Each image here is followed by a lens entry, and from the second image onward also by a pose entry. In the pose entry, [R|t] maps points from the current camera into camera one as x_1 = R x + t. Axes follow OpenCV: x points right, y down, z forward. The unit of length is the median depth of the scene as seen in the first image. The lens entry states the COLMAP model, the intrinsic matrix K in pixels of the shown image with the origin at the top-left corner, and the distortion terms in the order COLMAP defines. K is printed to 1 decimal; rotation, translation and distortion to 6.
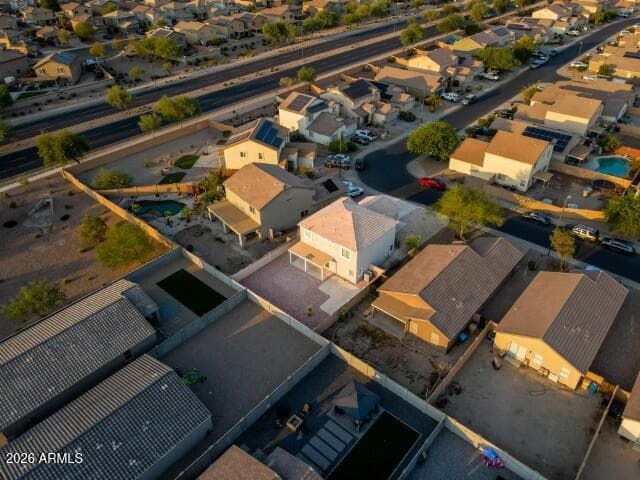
lens RADIAL K [[468.2, 0, 320.0], [0, 468.2, 240.0], [0, 0, 1]] dist [0.003466, 0.024682]
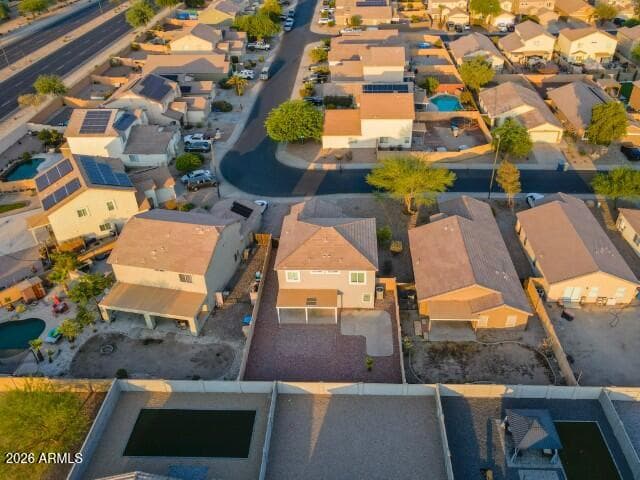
lens RADIAL K [[520.5, 0, 334.9], [0, 520.5, 224.7], [0, 0, 1]] dist [0.008689, 0.015465]
pose [[0.772771, -0.352399, 0.527863, -0.273336], [0.364507, 0.927275, 0.085421, -0.095468], [-0.519576, 0.126398, 0.845023, 0.184260]]
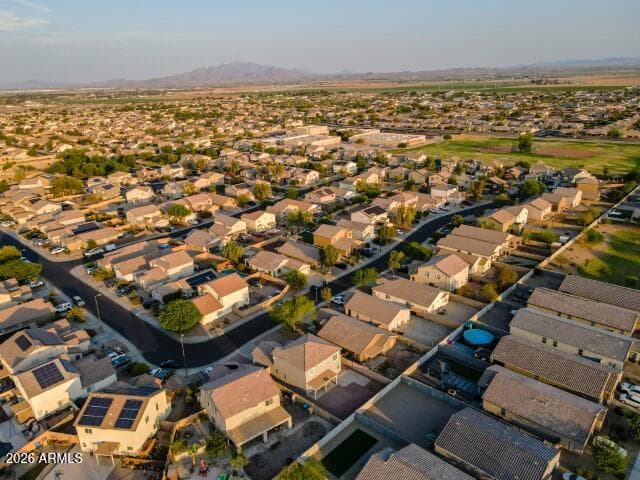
lens RADIAL K [[468.2, 0, 320.0], [0, 468.2, 240.0], [0, 0, 1]] dist [0.003466, 0.024682]
pose [[0.037365, -0.316358, 0.947904, -0.864903], [0.600400, 0.765376, 0.231773, -0.438962], [-0.798826, 0.560461, 0.218539, 0.331355]]
